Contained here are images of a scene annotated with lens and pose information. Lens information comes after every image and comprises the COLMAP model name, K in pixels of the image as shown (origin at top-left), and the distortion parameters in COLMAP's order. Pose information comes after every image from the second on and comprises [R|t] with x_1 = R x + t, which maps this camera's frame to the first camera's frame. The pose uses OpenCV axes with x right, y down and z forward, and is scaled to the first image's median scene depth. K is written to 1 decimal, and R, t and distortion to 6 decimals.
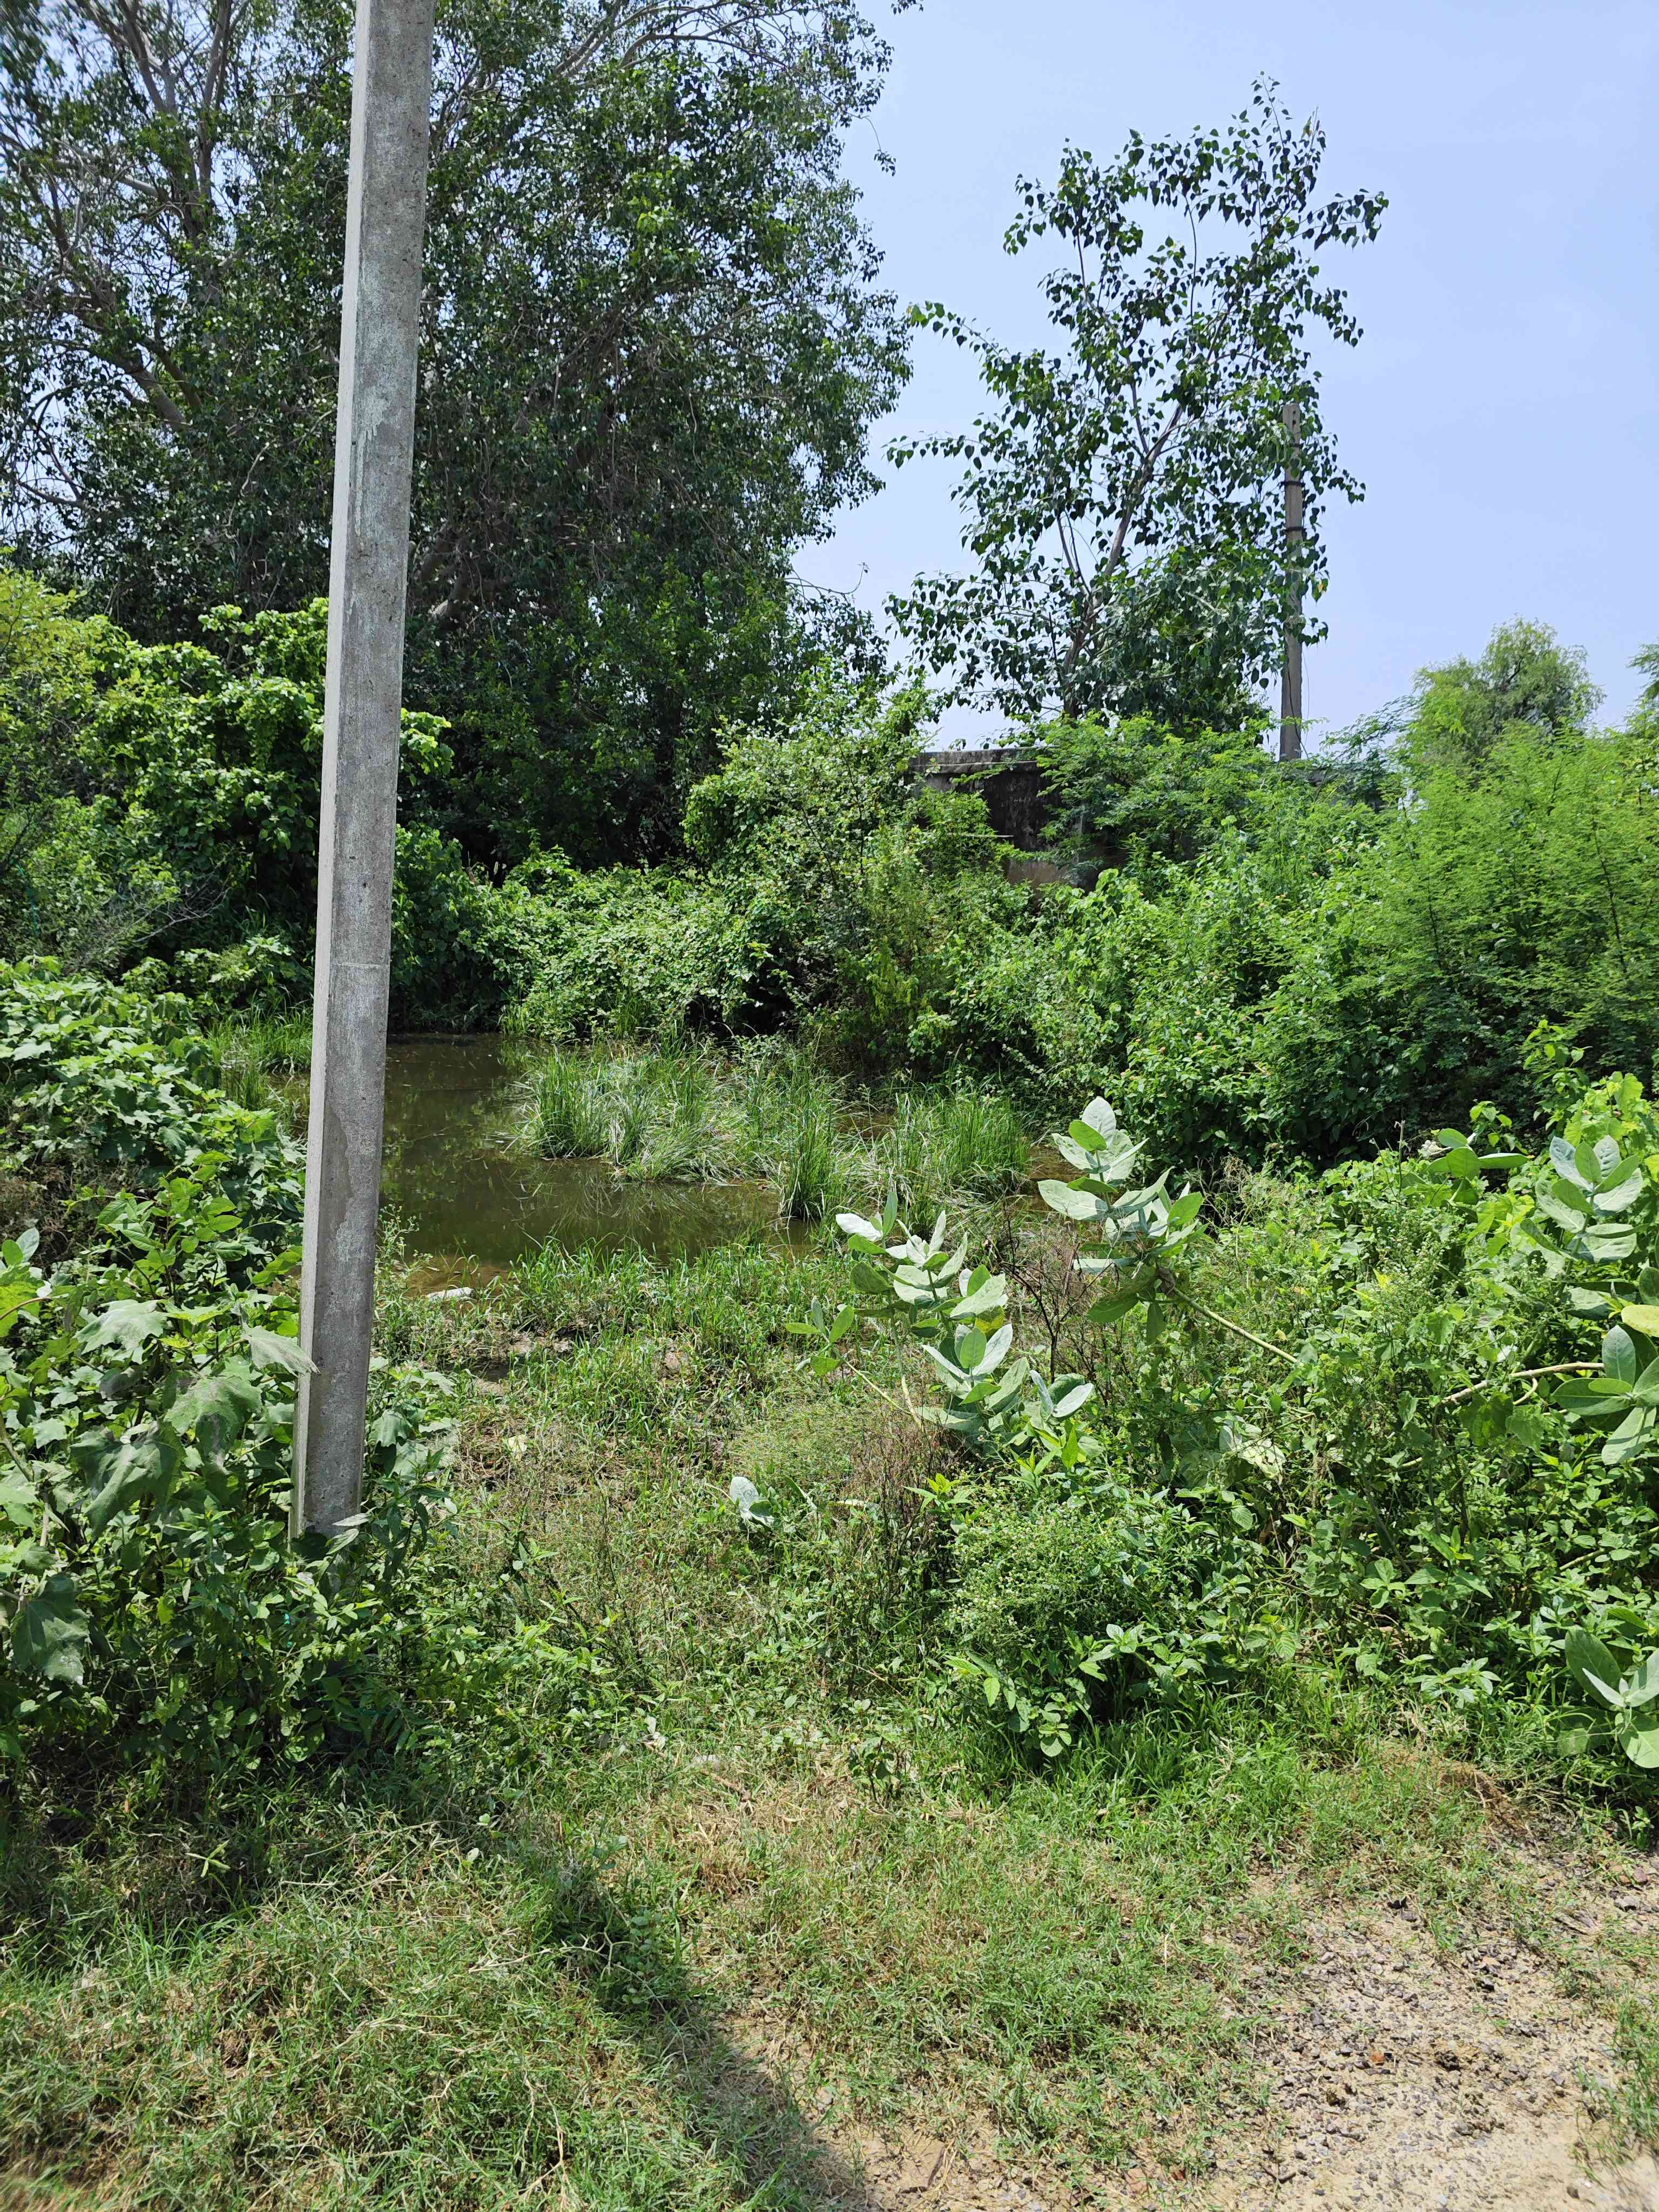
lens RADIAL K [[1978.2, 0, 829.5], [0, 1978.2, 1106.0], [0, 0, 1]] dist [0.073959, -0.097312]
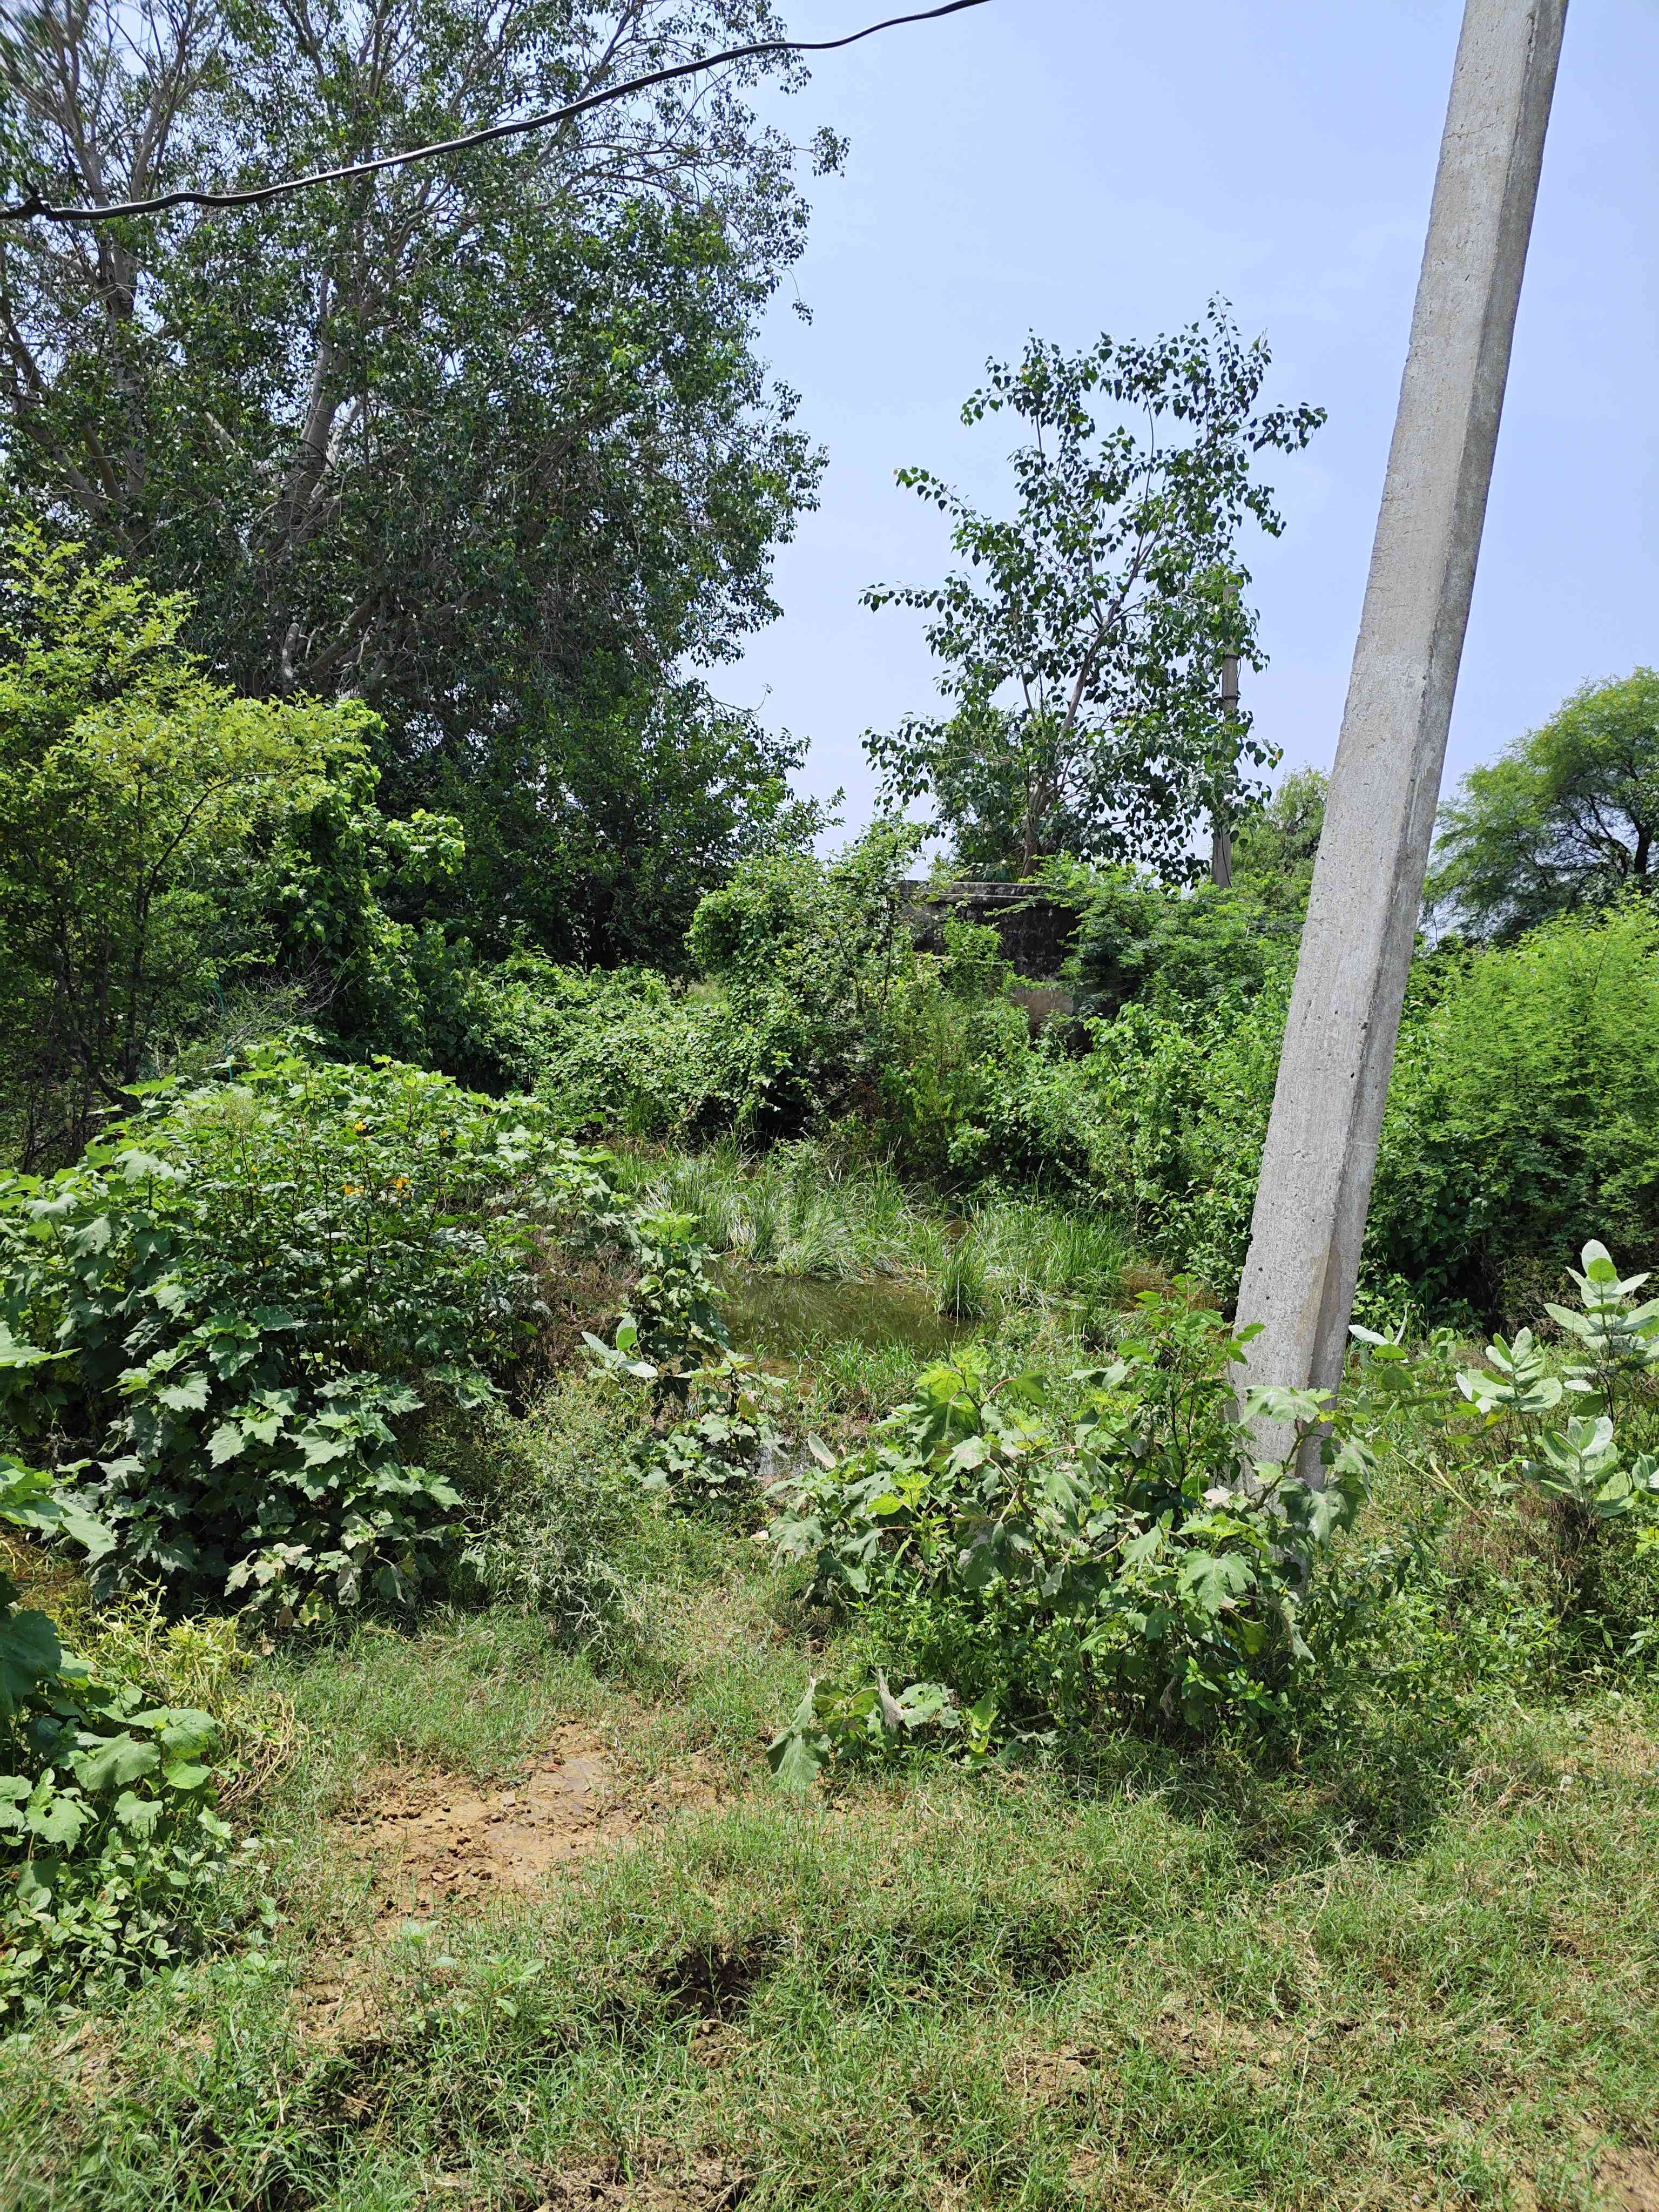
lens RADIAL K [[1978.2, 0, 829.5], [0, 1978.2, 1106.0], [0, 0, 1]] dist [0.073959, -0.097312]
pose [[0.988070, 0.038845, 0.149027, -0.144336], [-0.032412, 0.998445, -0.045360, -0.004866], [-0.150558, 0.039988, 0.987792, -0.049820]]
